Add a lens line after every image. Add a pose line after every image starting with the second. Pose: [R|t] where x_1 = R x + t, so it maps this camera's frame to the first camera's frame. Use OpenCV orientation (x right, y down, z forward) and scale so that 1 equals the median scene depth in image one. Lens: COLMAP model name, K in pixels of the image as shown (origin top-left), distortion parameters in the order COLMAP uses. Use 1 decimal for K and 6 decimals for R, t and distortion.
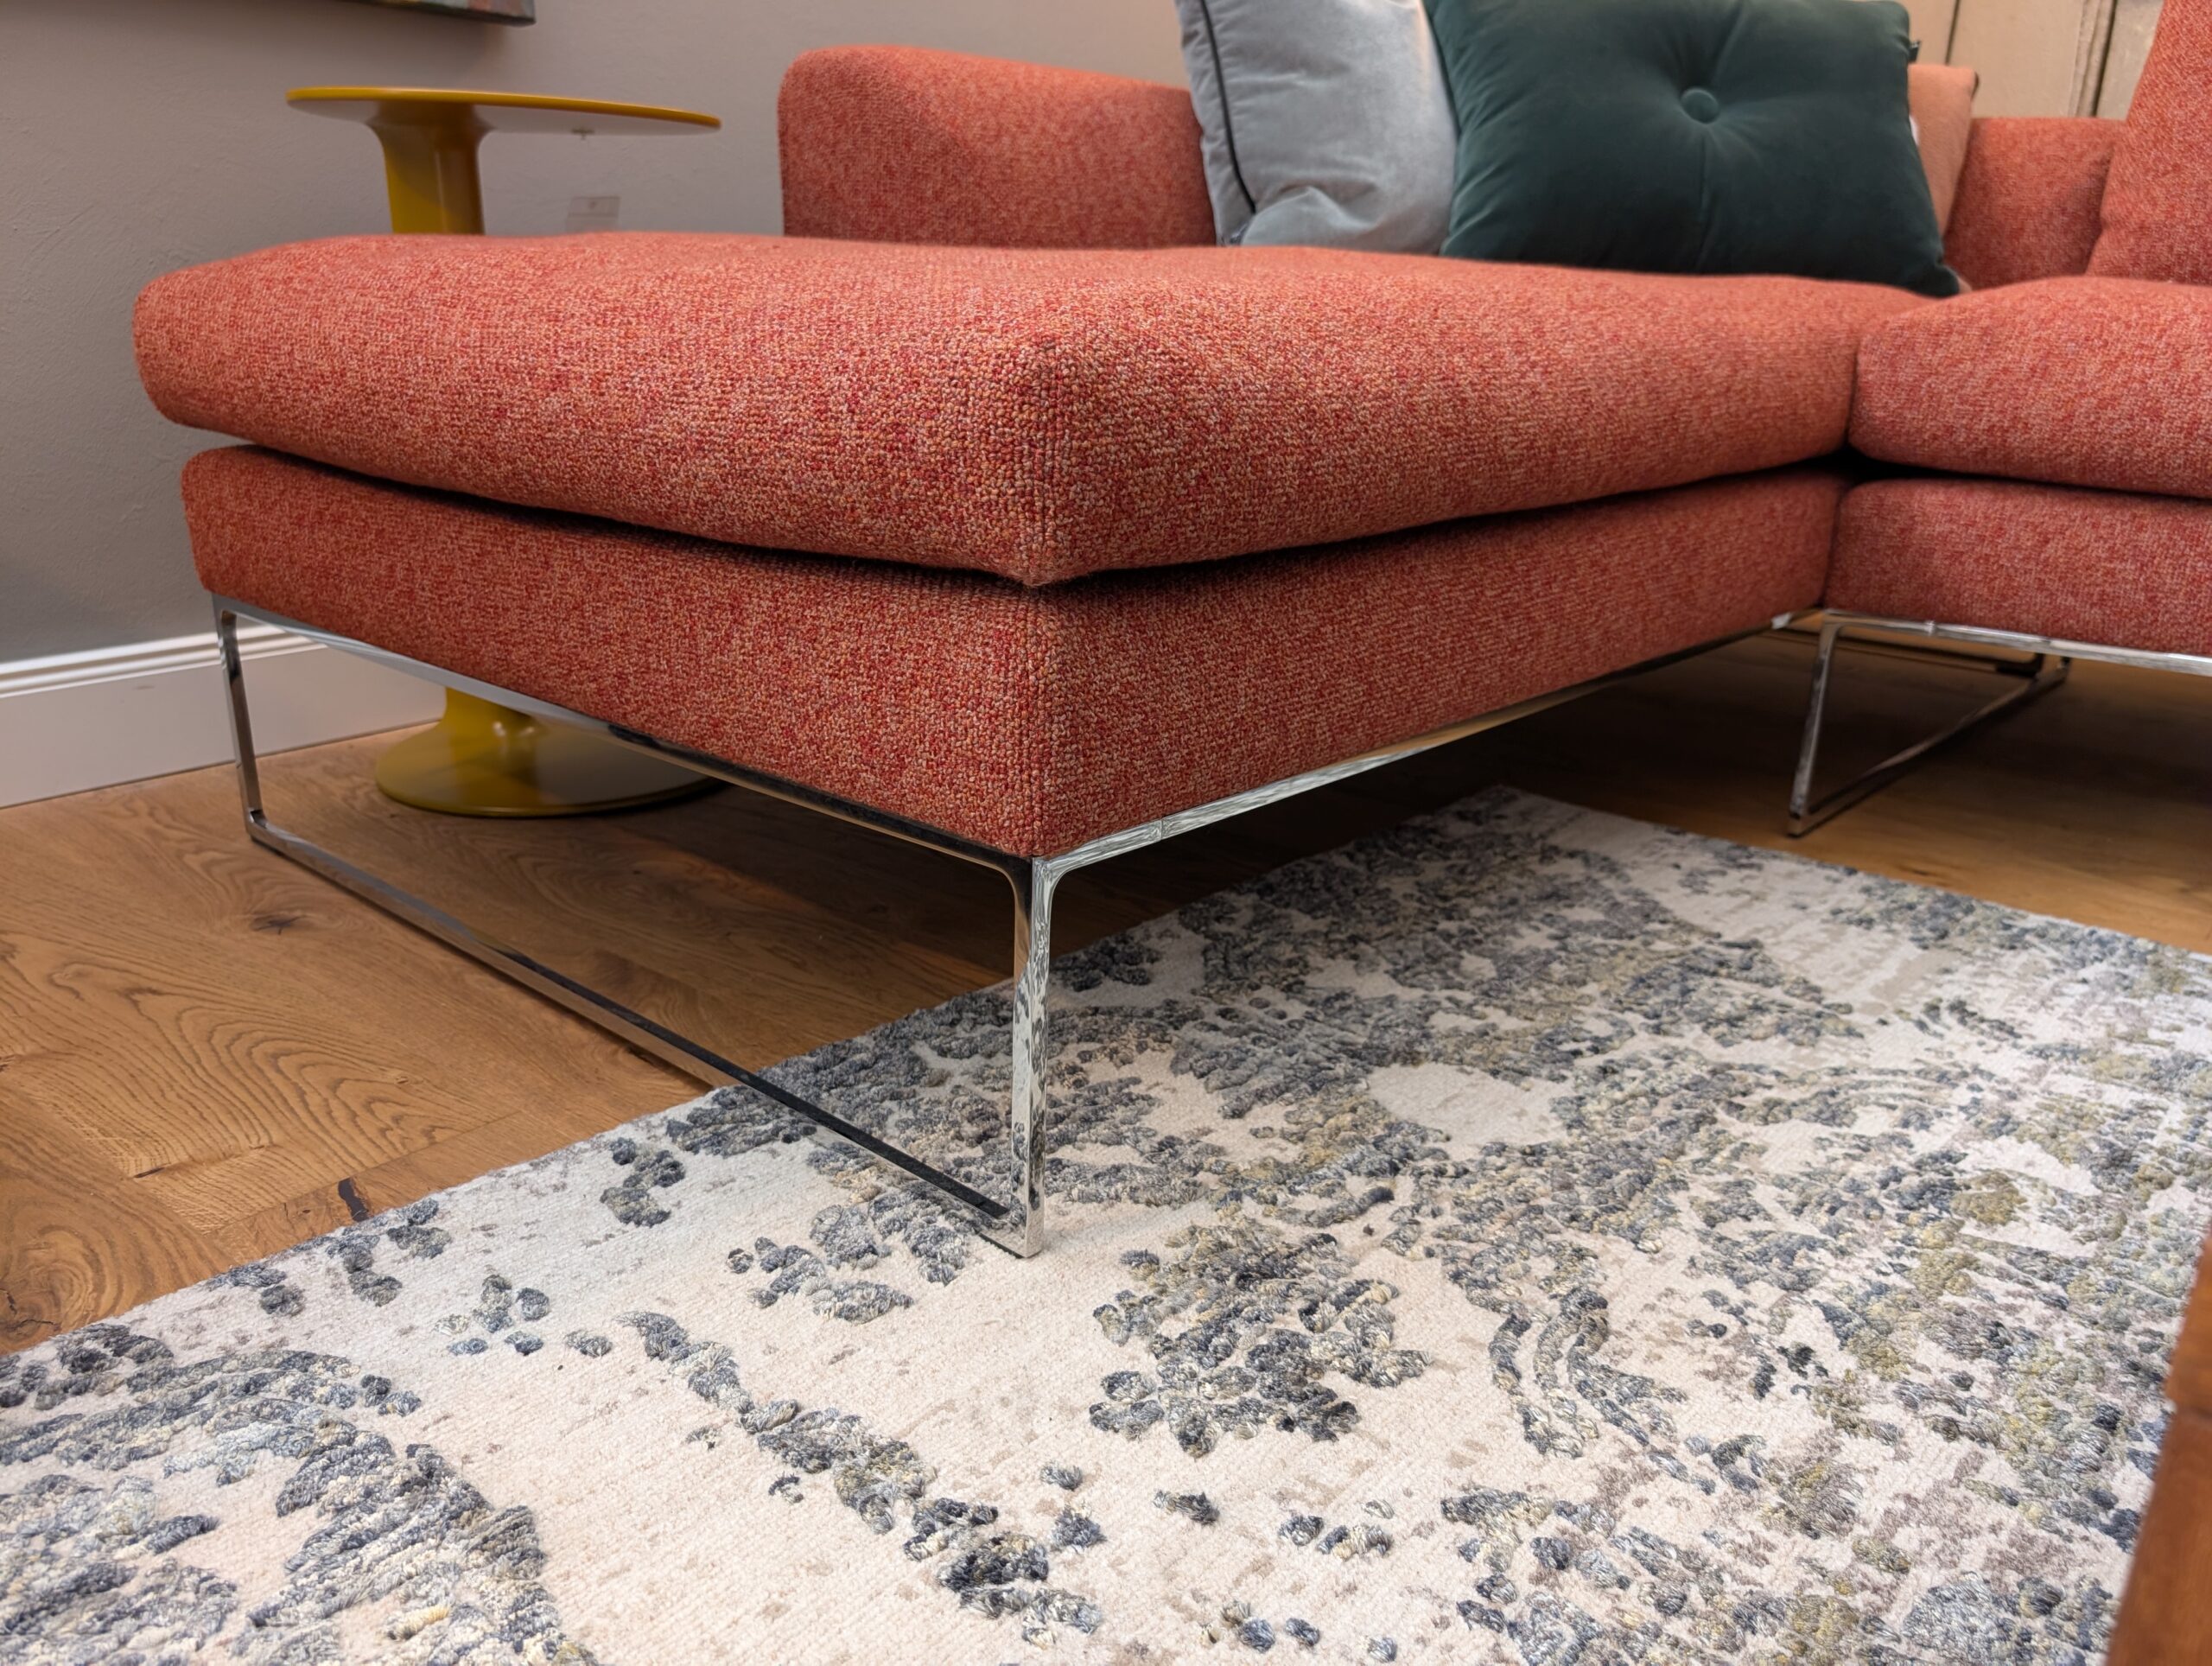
lens RADIAL K [[1593.7, 0, 1138.4], [0, 1593.7, 841.4], [0, 0, 1]] dist [0.001649, 0.002131]
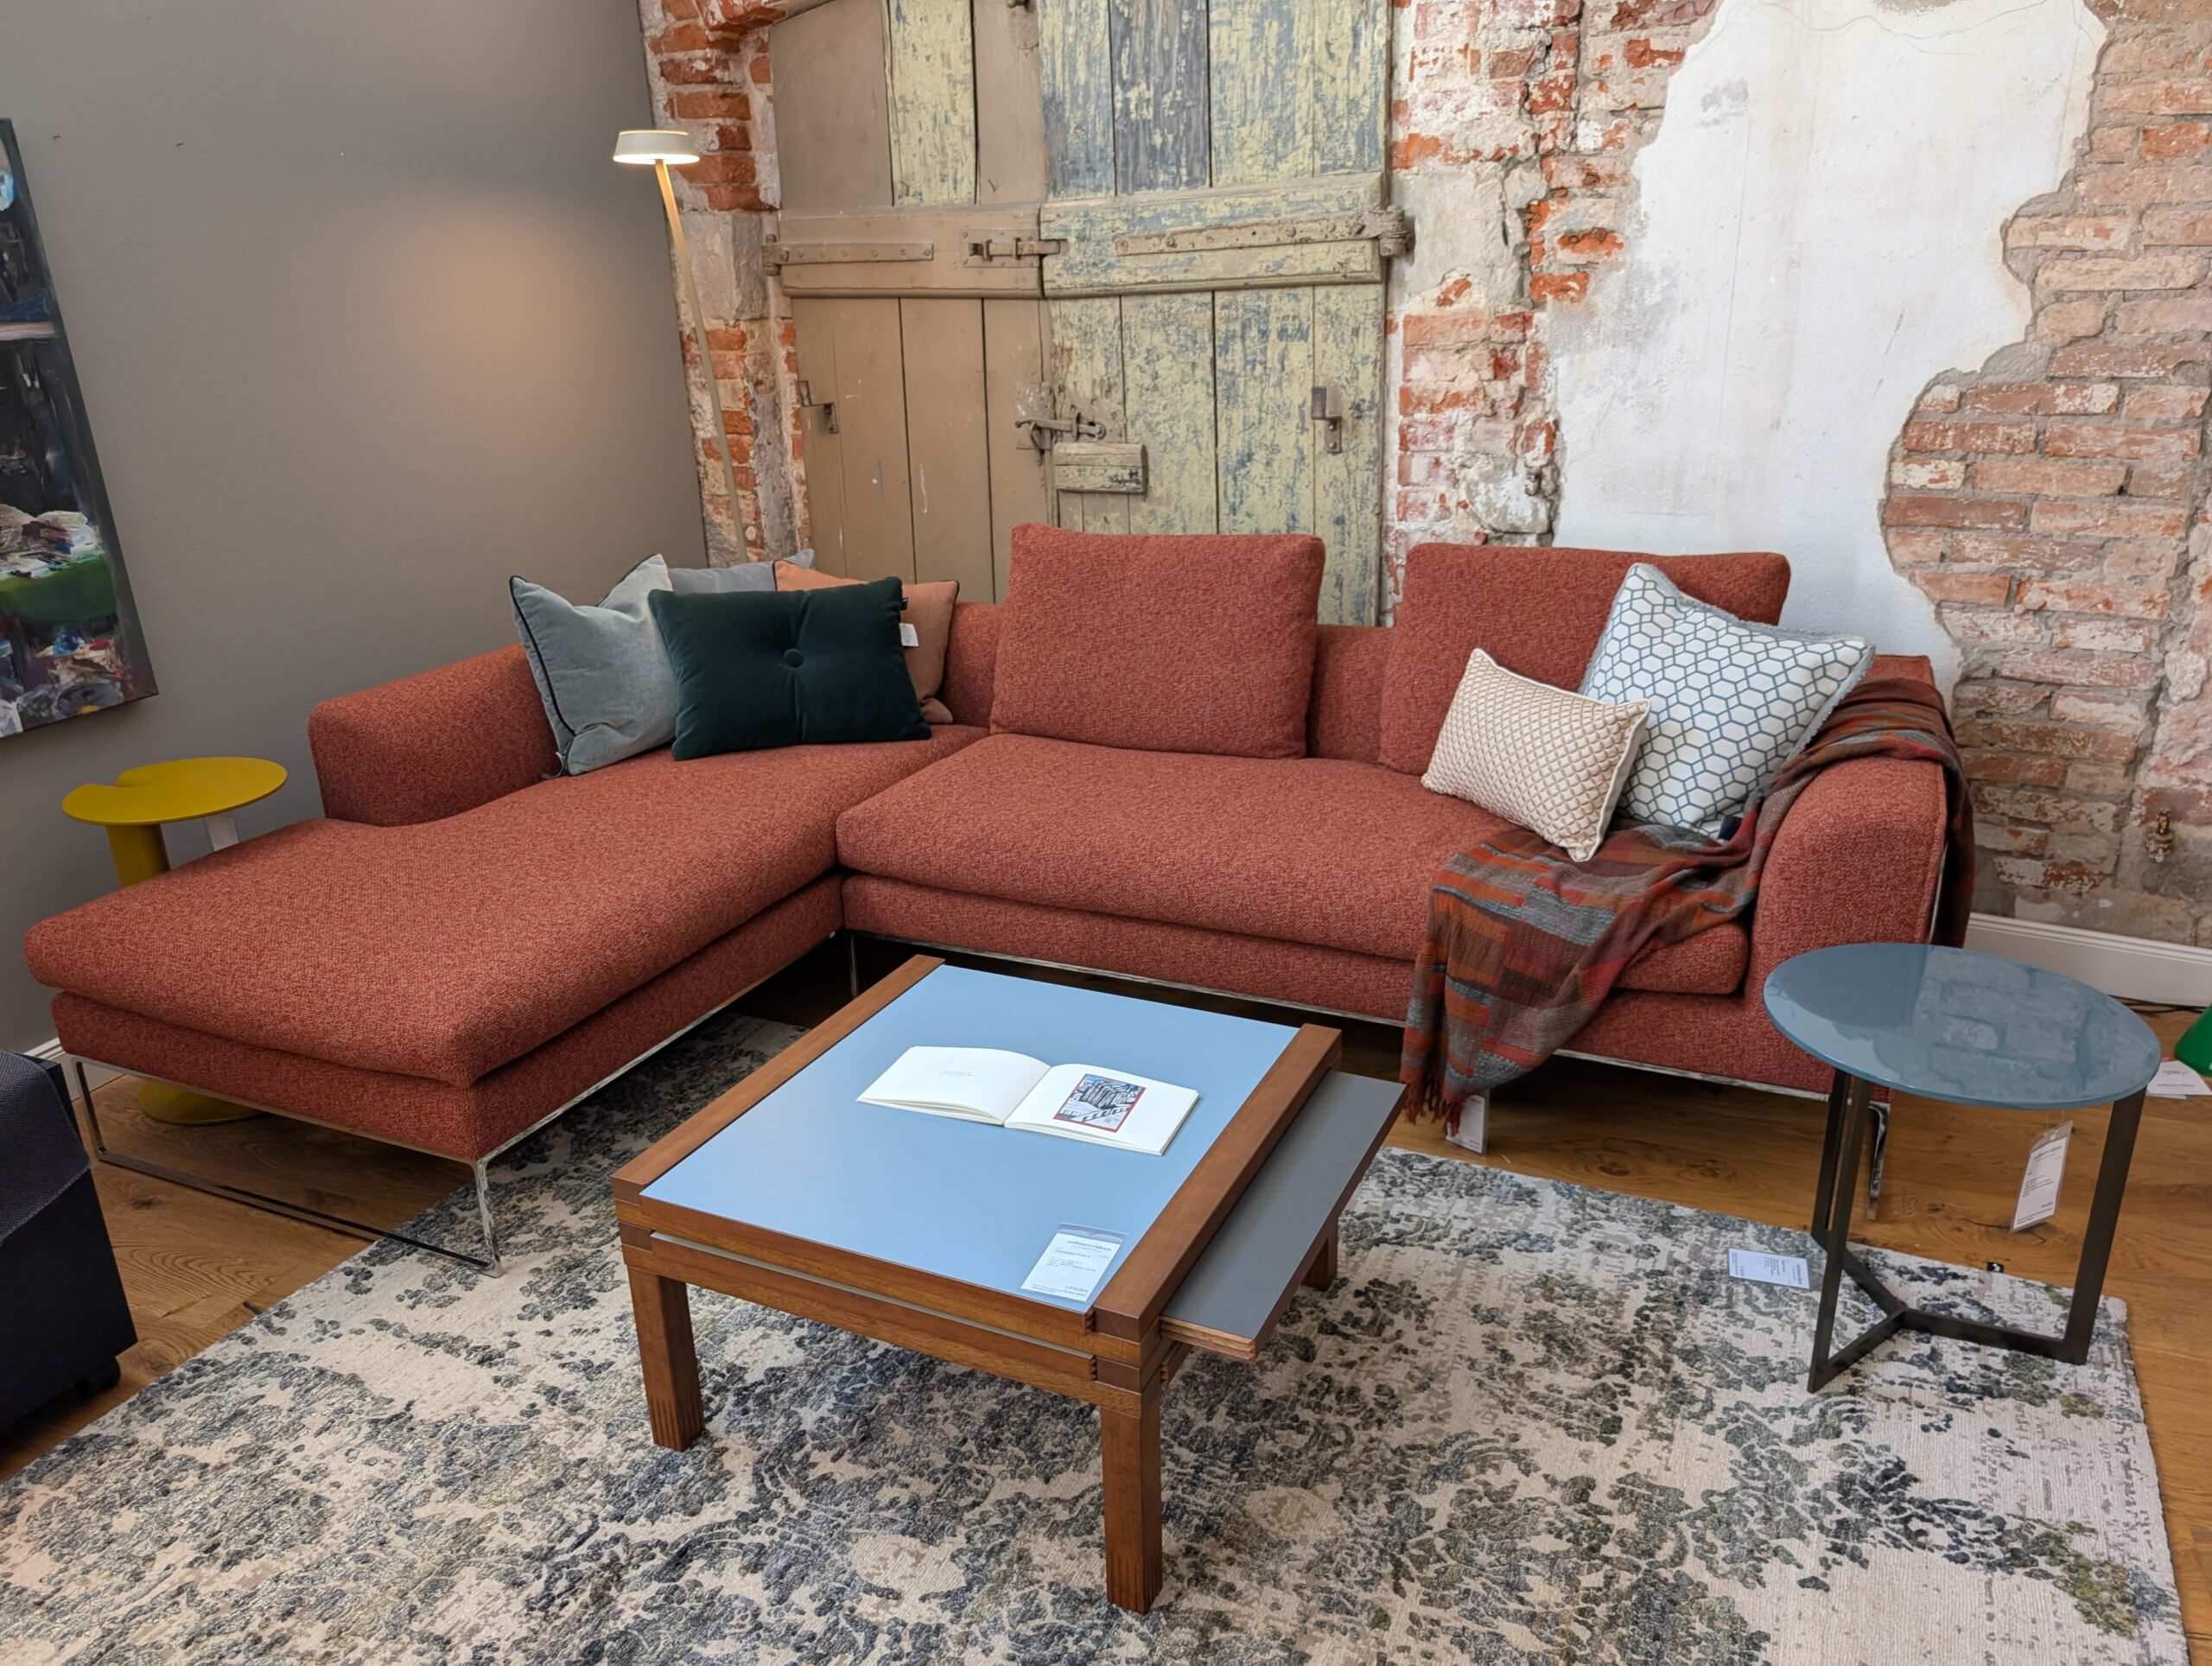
lens RADIAL K [[1584.8, 0, 1106.7], [0, 1584.8, 848.3], [0, 0, 1]] dist [0.003818, 0.003827]
pose [[0.957082, -0.143755, 0.251651, 0.409398], [0.137480, 0.989595, 0.042439, -0.537854], [-0.255133, -0.006020, 0.966887, -2.300000]]
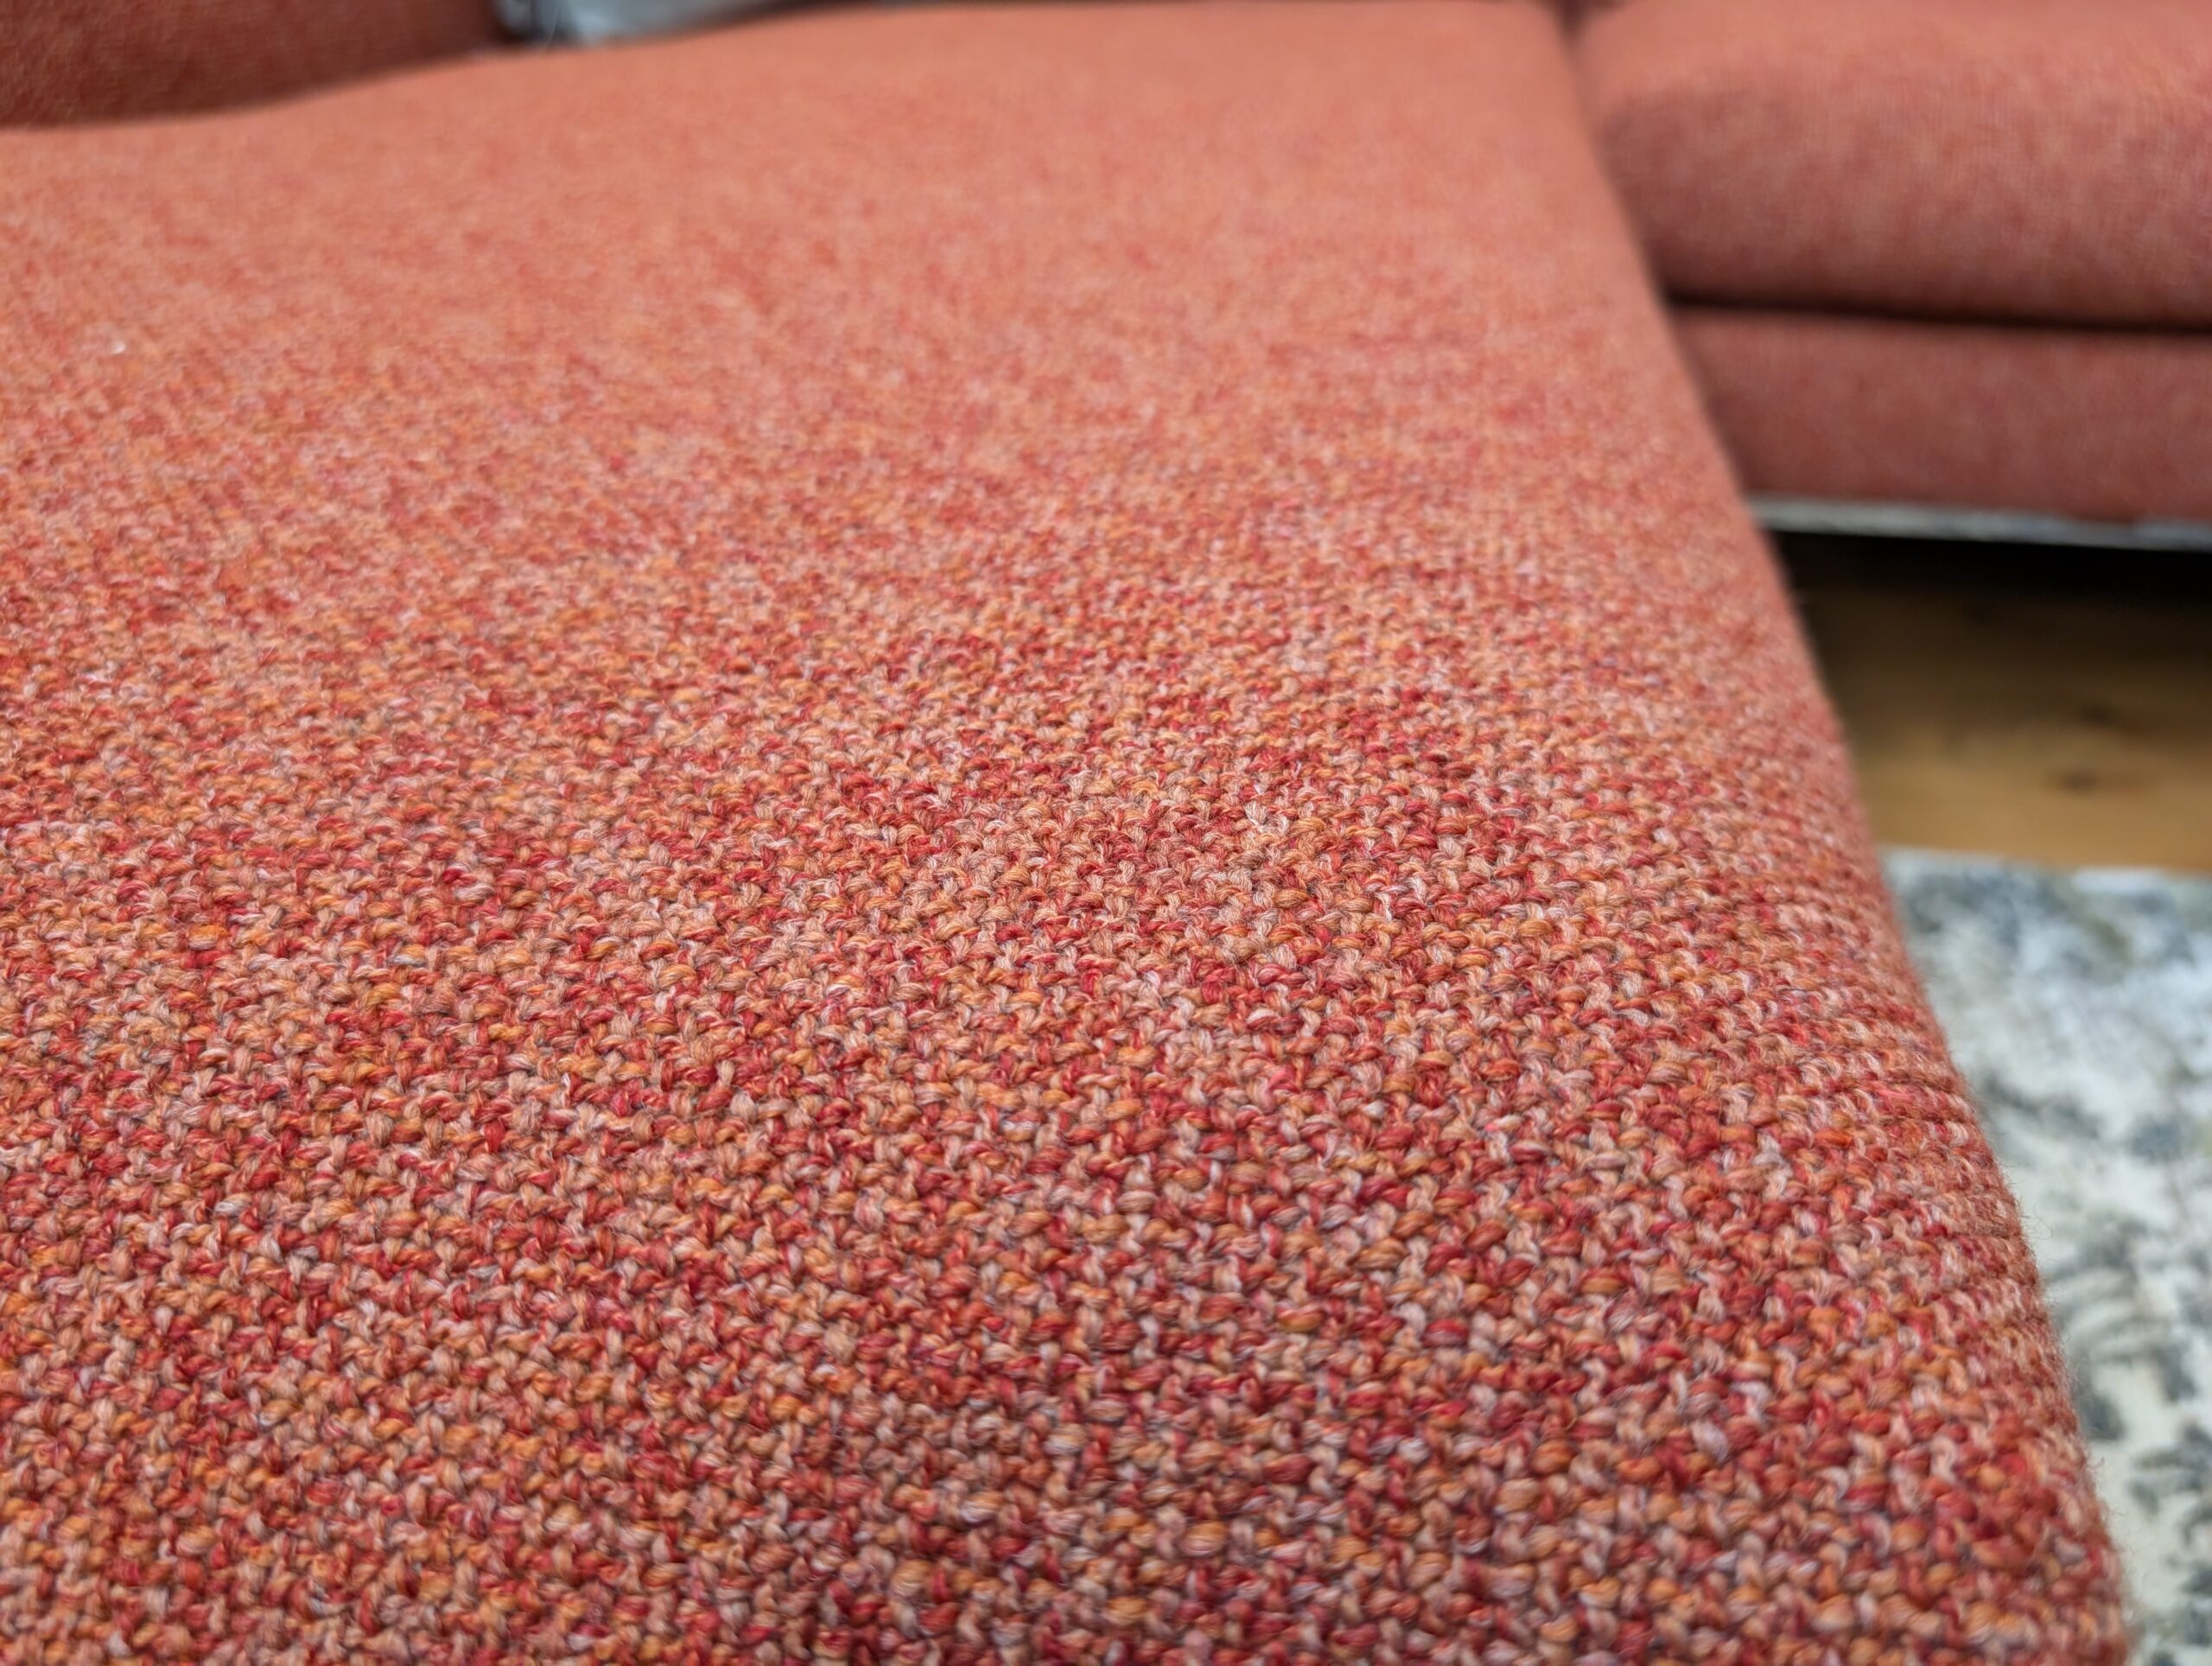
lens RADIAL K [[1591.2, 0, 1118.0], [0, 1591.2, 829.6], [0, 0, 1]] dist [0.003094, 0.003208]
pose [[0.871773, -0.282008, 0.400604, -0.178058], [0.200215, 0.951388, 0.234039, -0.387580], [-0.447131, -0.123822, 0.885857, 0.725922]]
